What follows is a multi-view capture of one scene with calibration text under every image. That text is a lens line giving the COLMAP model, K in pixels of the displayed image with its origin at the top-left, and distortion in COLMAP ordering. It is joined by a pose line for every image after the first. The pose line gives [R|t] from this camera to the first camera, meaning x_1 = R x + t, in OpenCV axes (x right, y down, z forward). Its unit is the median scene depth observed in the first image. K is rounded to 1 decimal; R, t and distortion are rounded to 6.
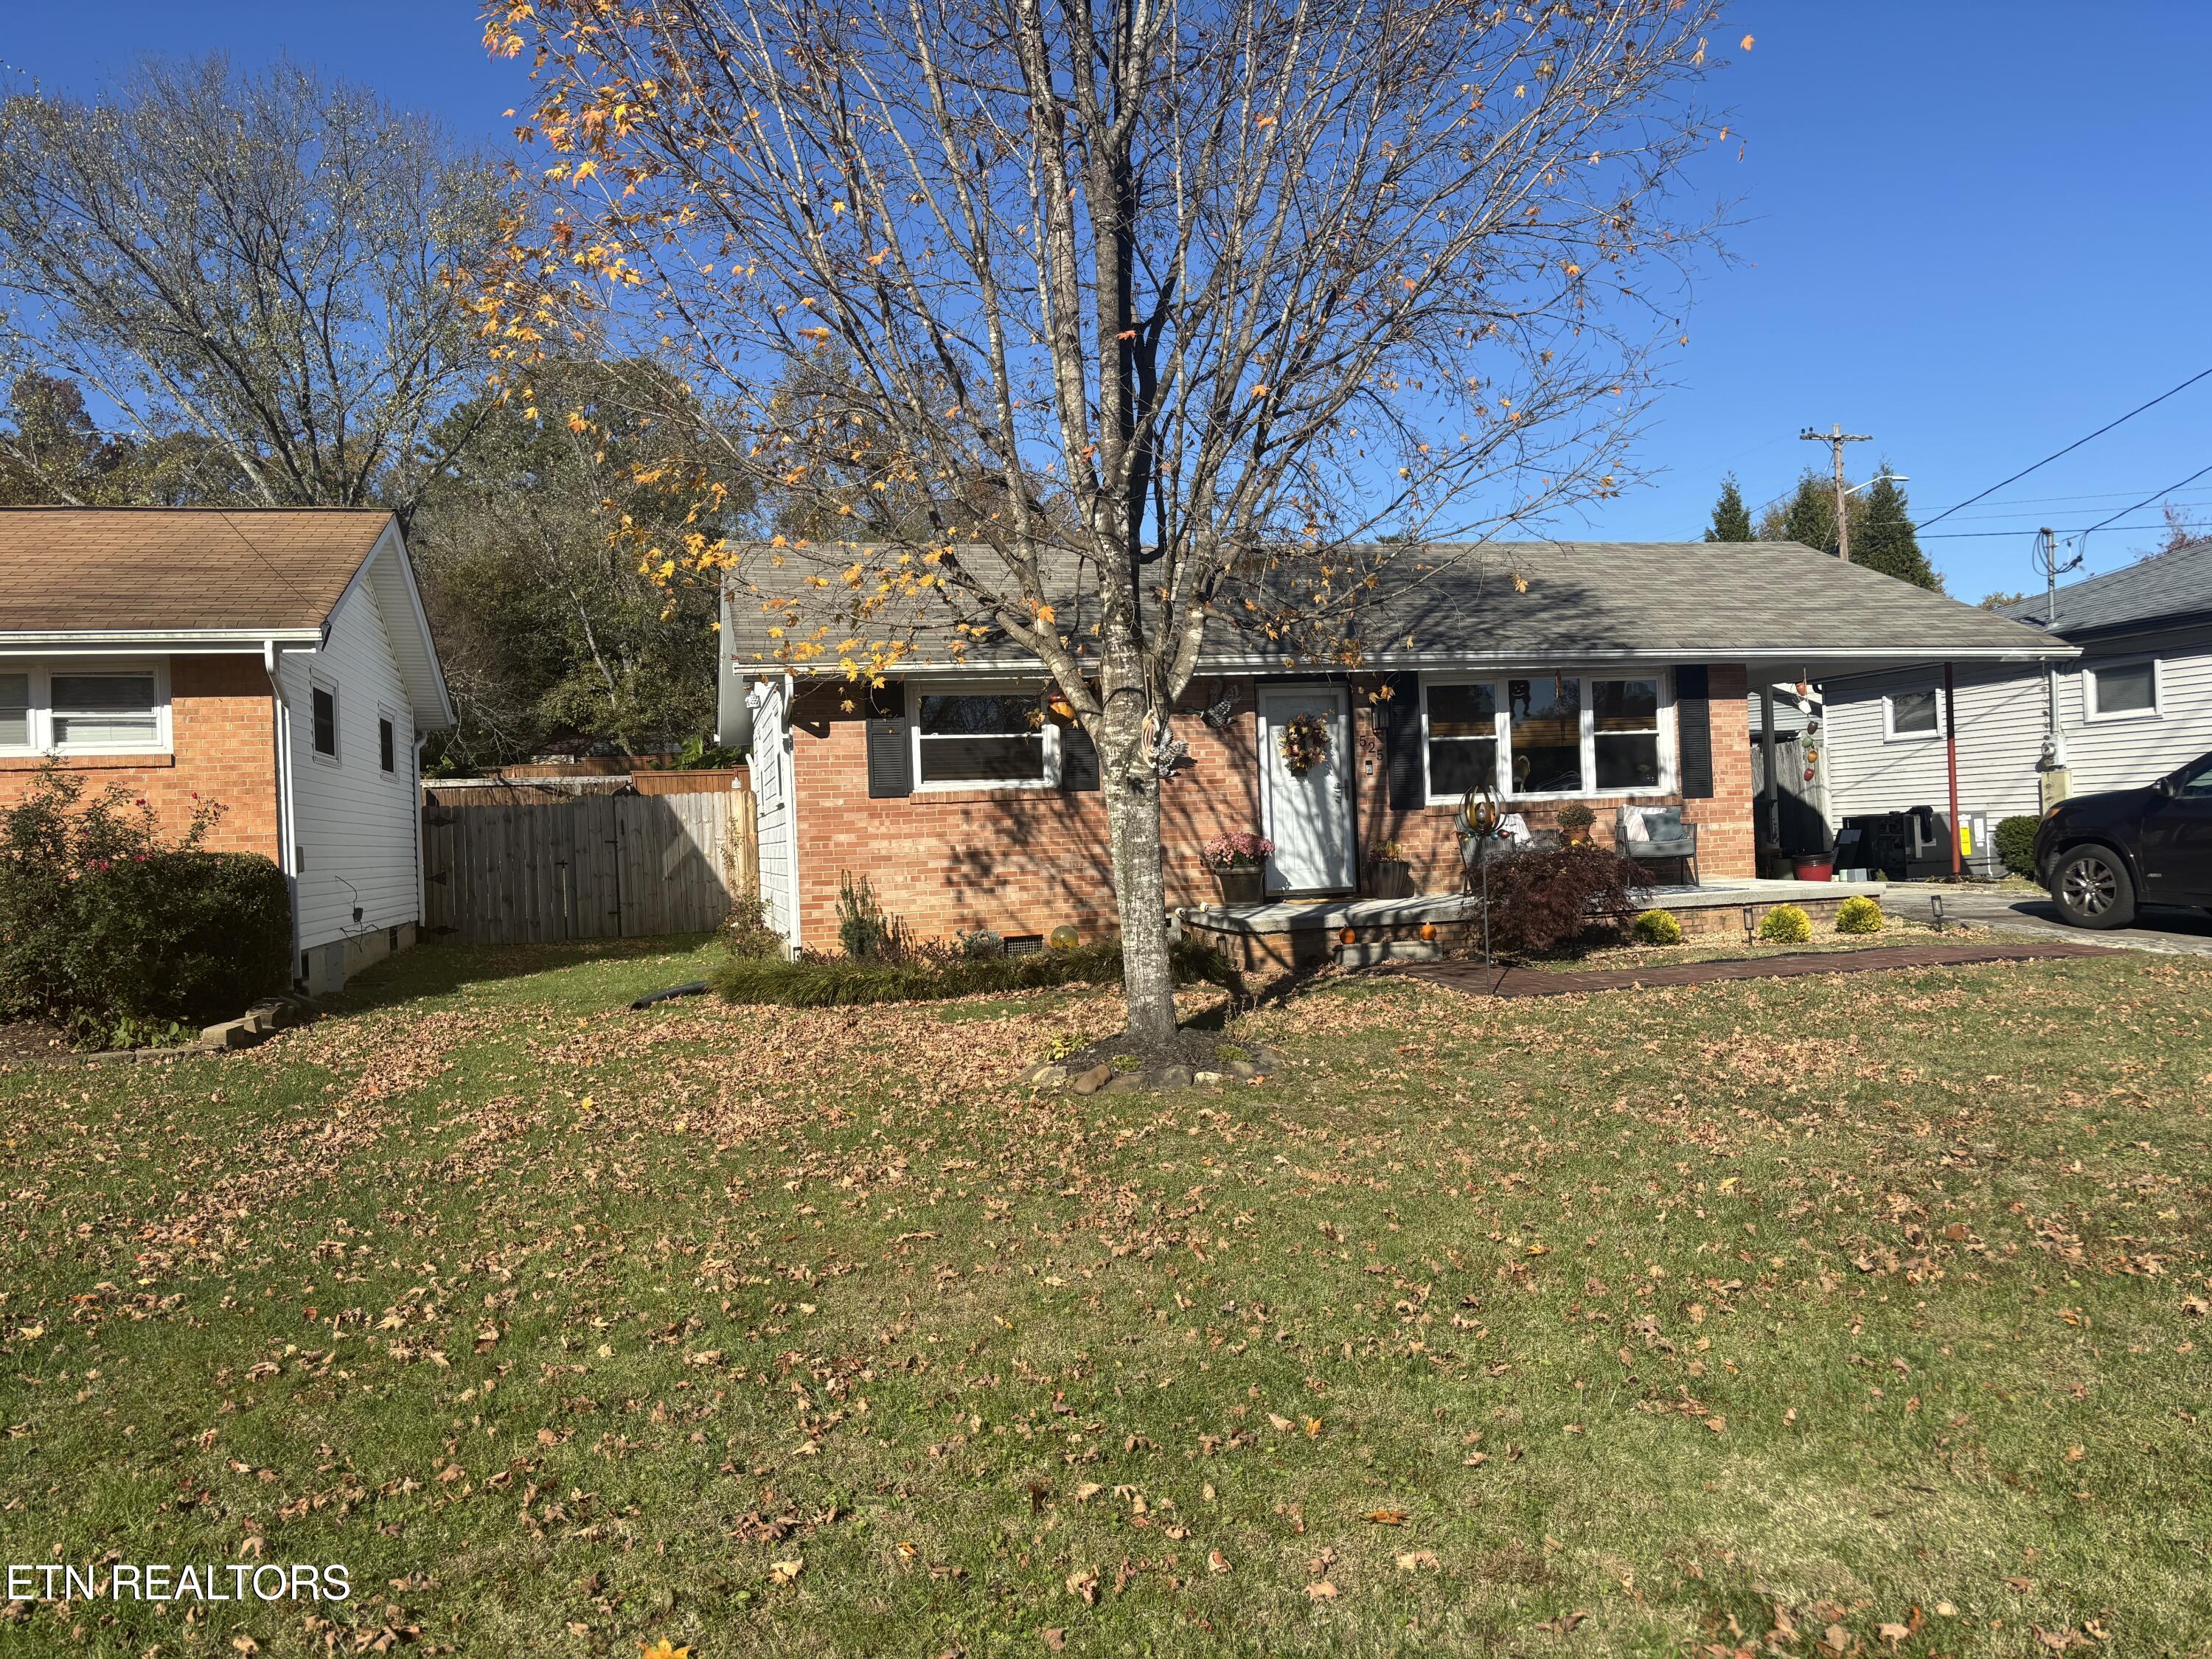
lens RADIAL K [[1677.9, 0, 1112.7], [0, 1677.9, 838.5], [0, 0, 1]] dist [0.074974, -0.052289]
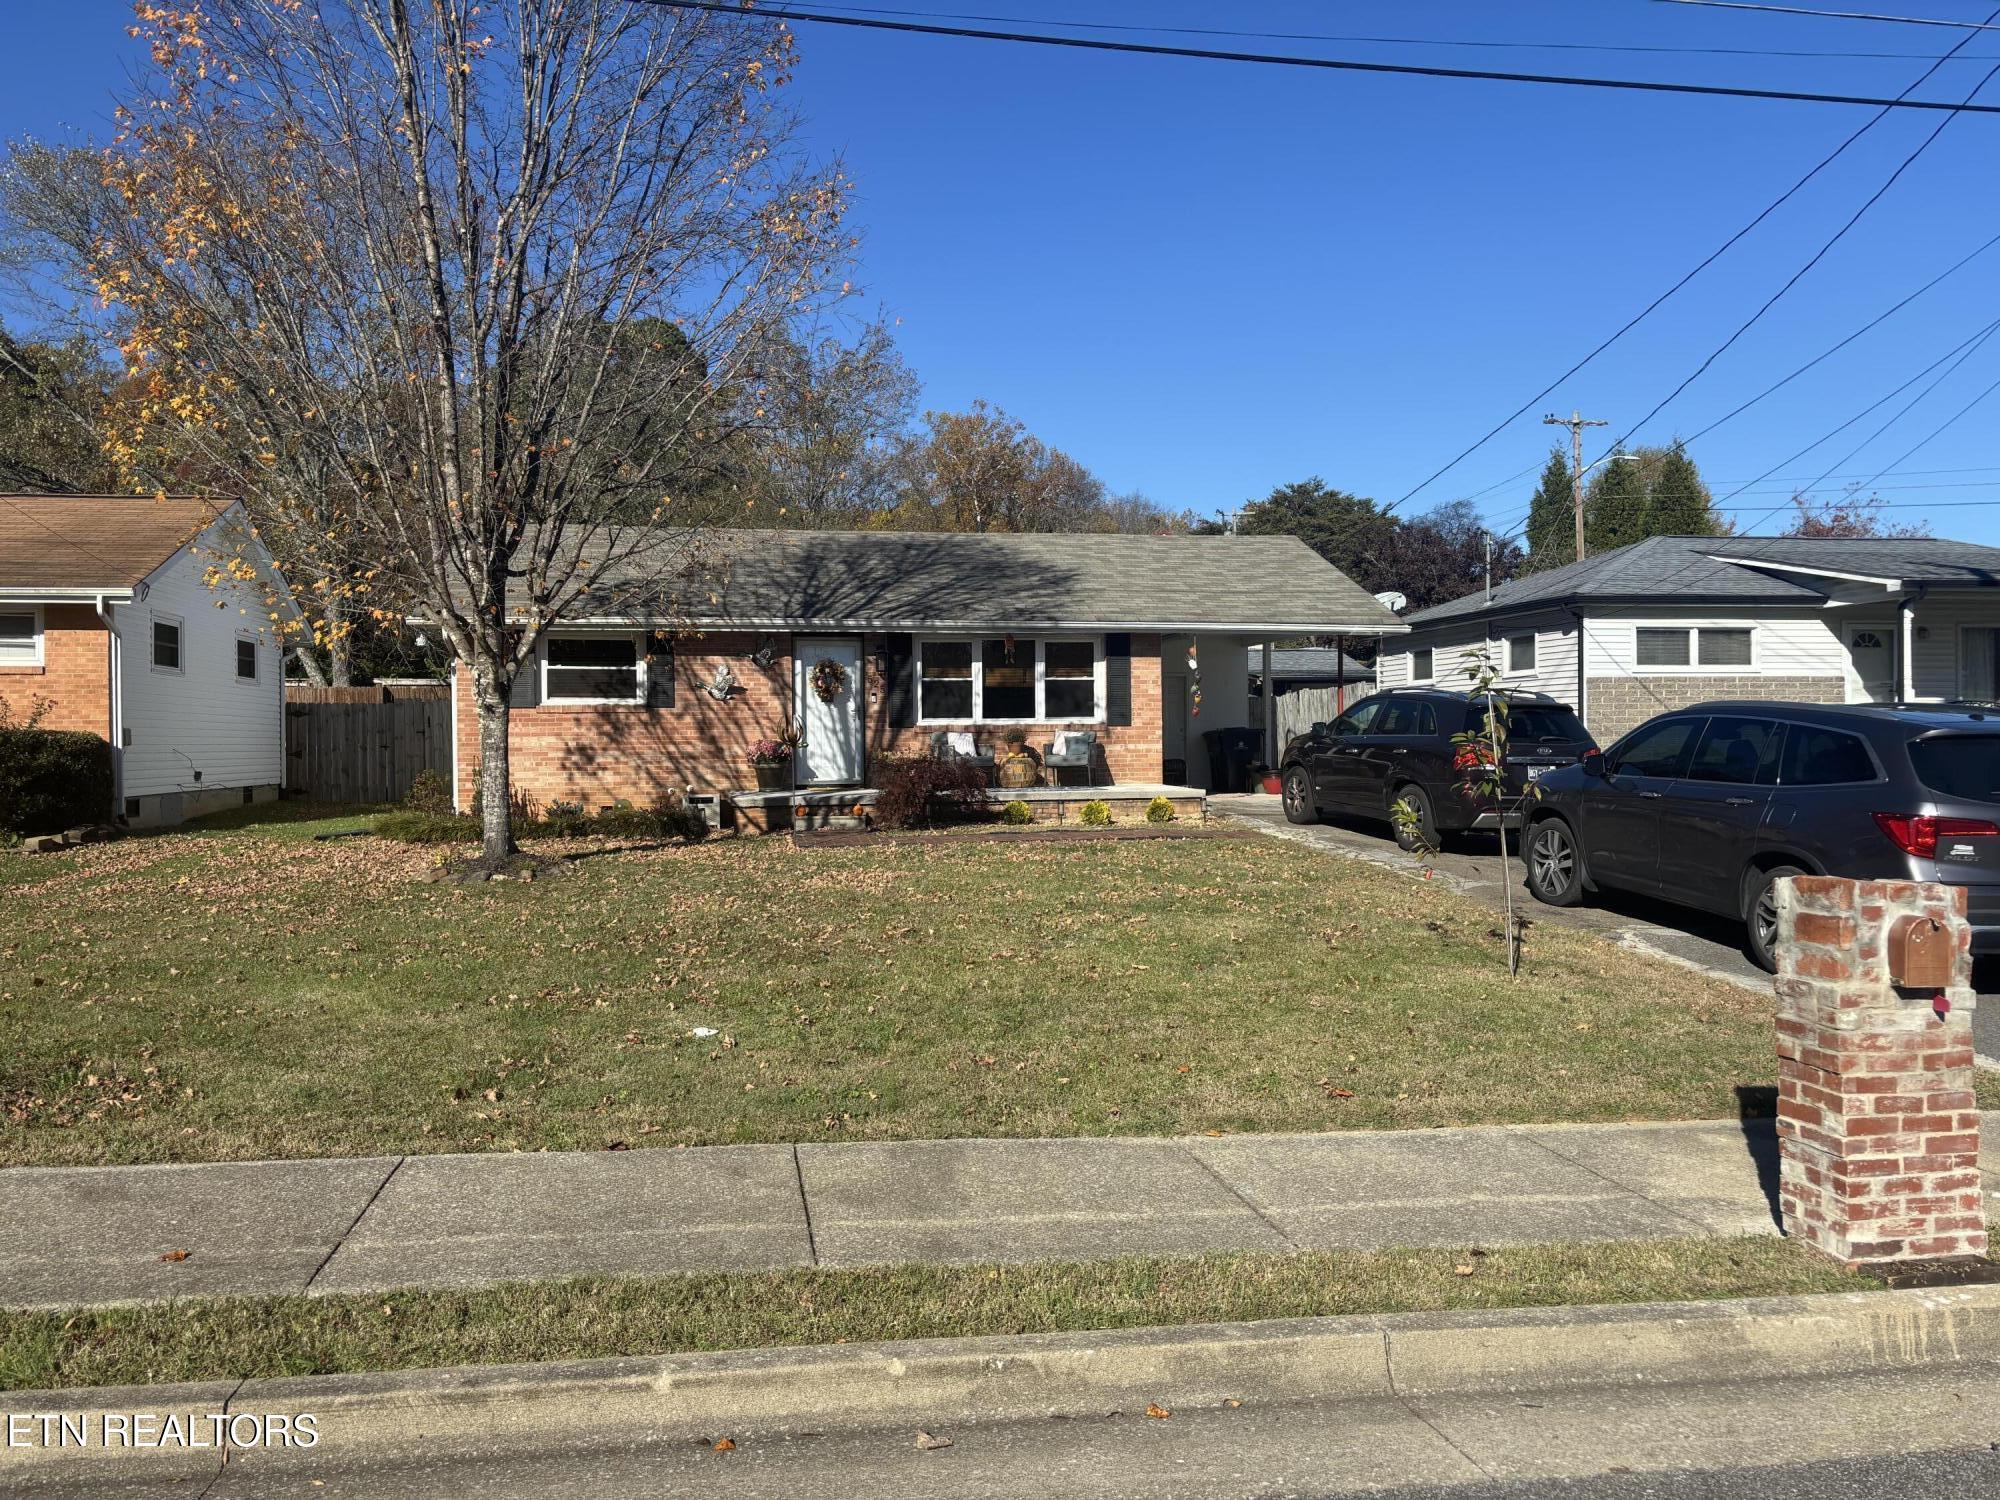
lens RADIAL K [[1517.1, 0, 996.9], [0, 1517.1, 755.0], [0, 0, 1]] dist [0.074974, -0.052289]
pose [[0.996865, 0.033347, -0.071748, 0.361949], [-0.032735, 0.999417, 0.009689, -0.009414], [0.072029, -0.007310, 0.997376, -0.296240]]
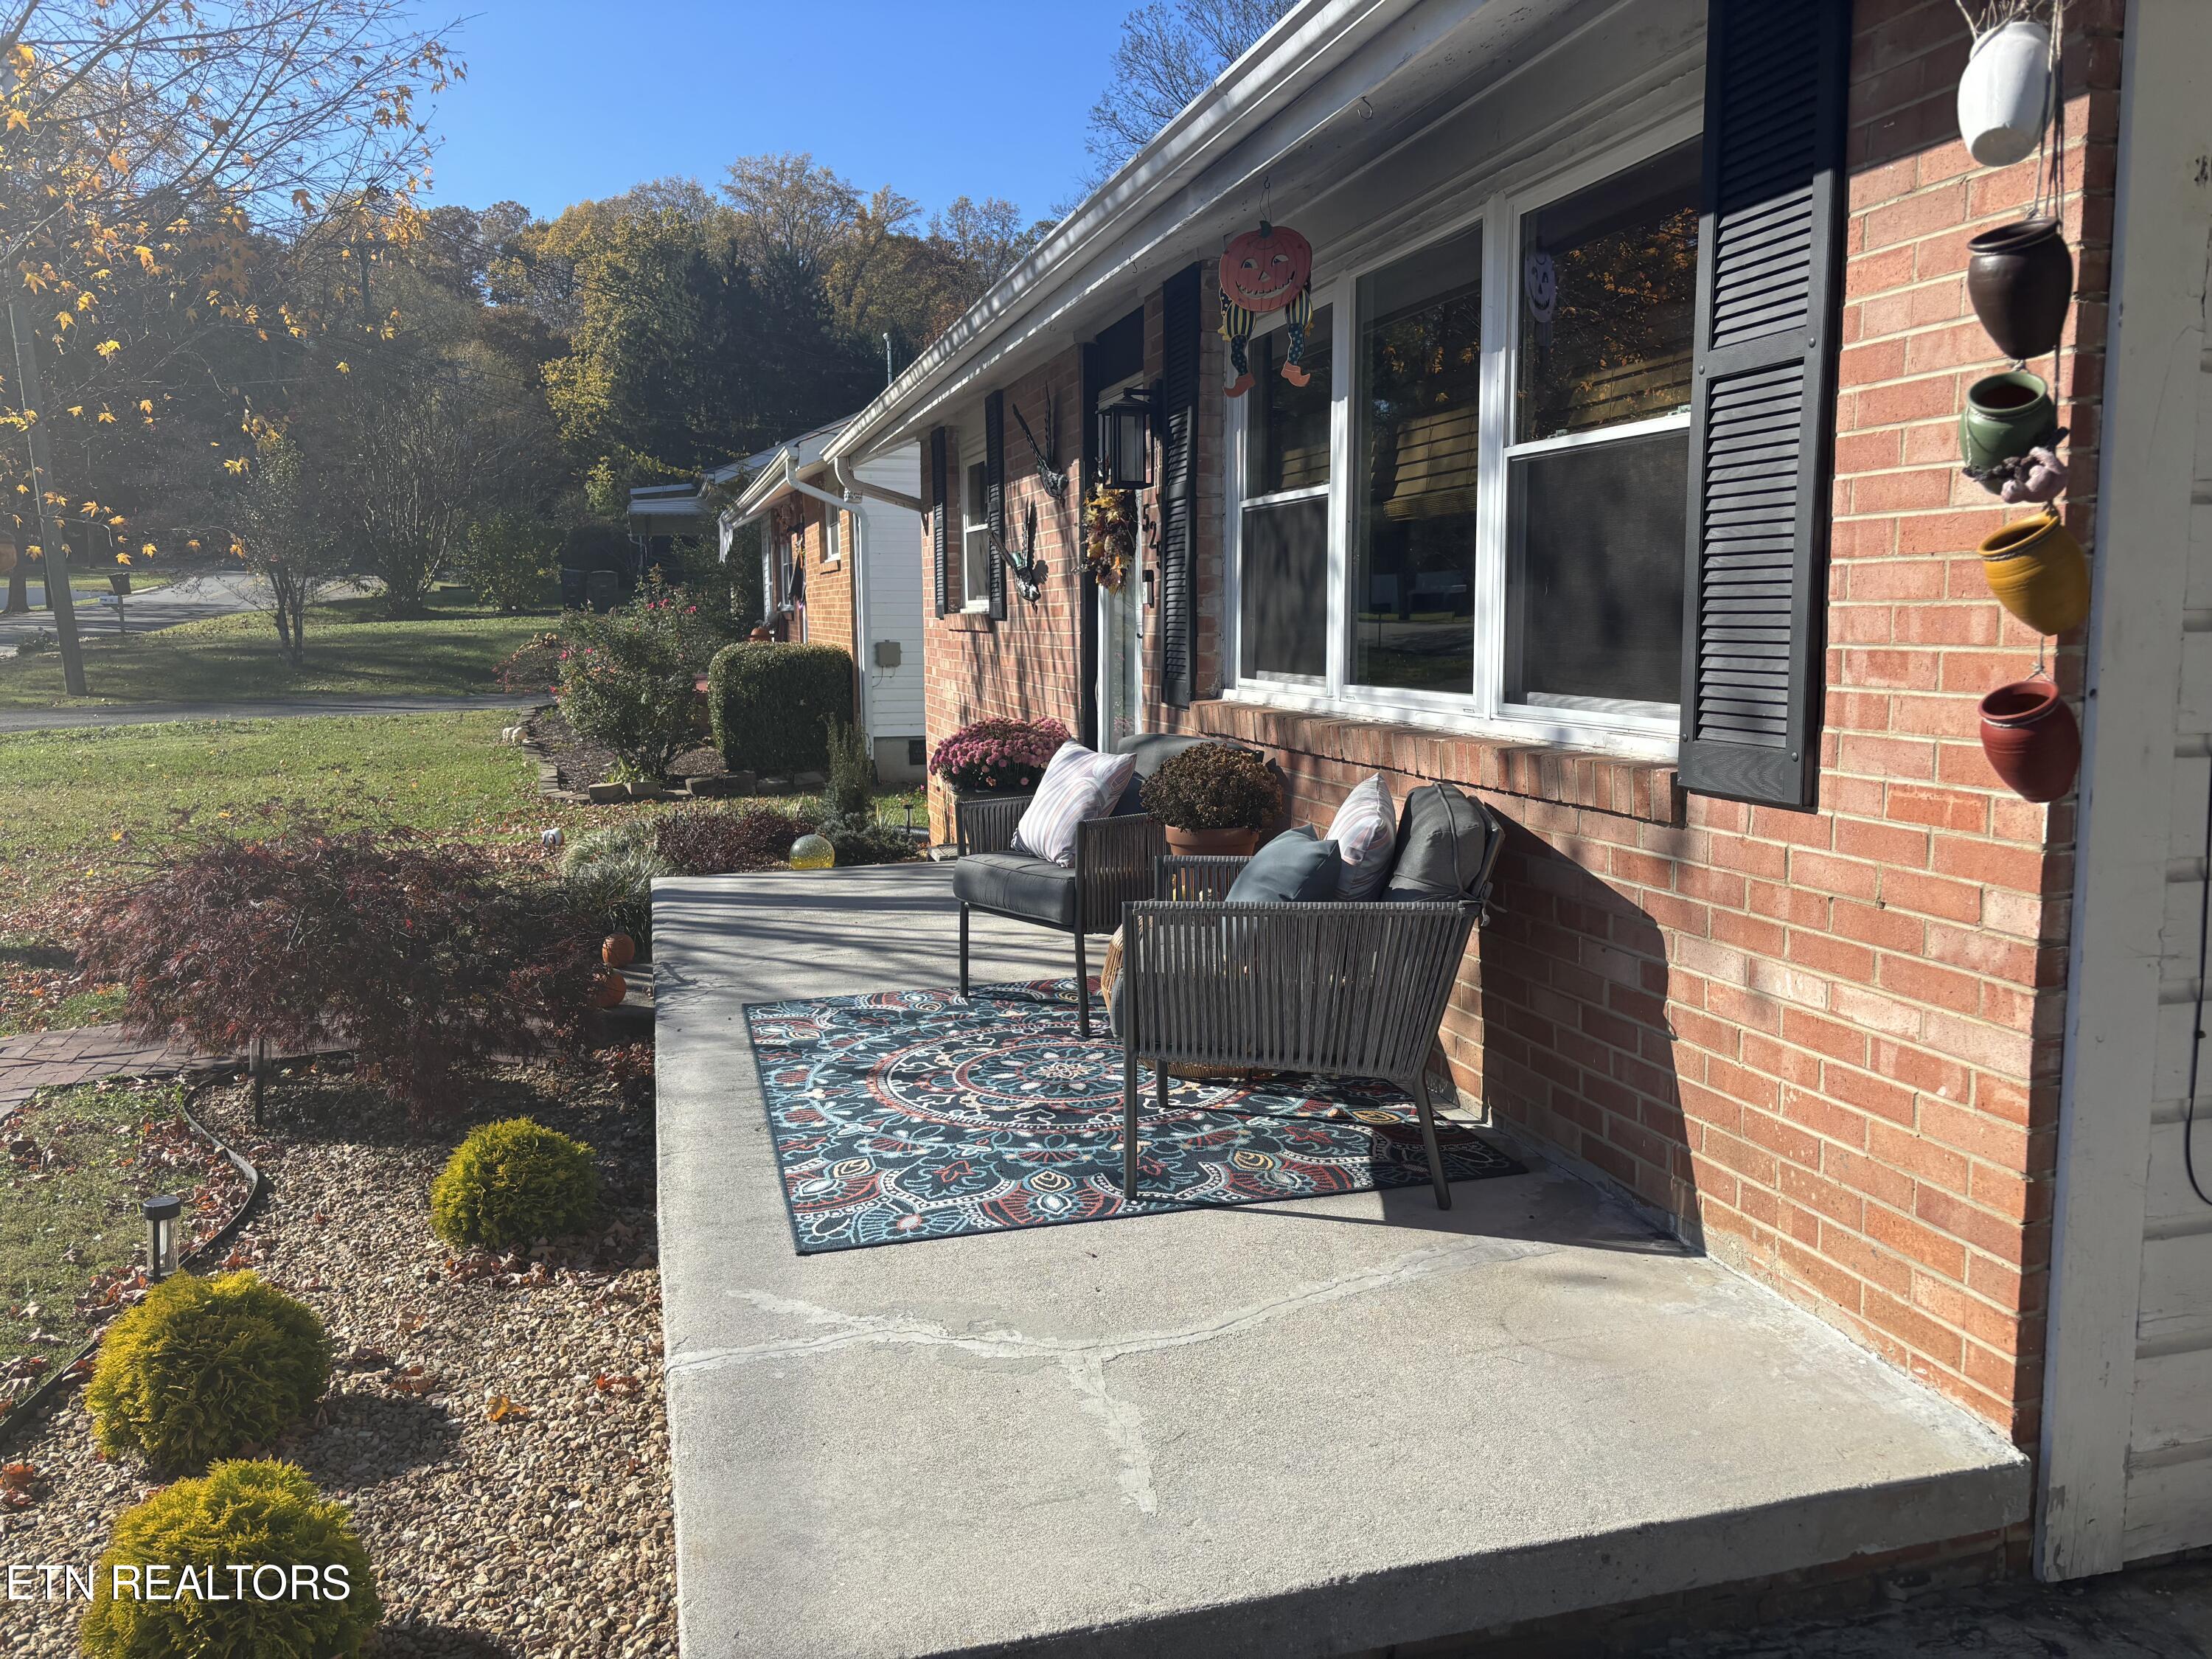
lens RADIAL K [[1677.9, 0, 1108.0], [0, 1677.9, 833.2], [0, 0, 1]] dist [0.074974, -0.052289]
pose [[0.032027, 0.168665, -0.985153, 0.553378], [-0.002105, 0.985668, 0.168685, -0.053401], [0.999485, -0.003329, 0.031923, 1.003635]]
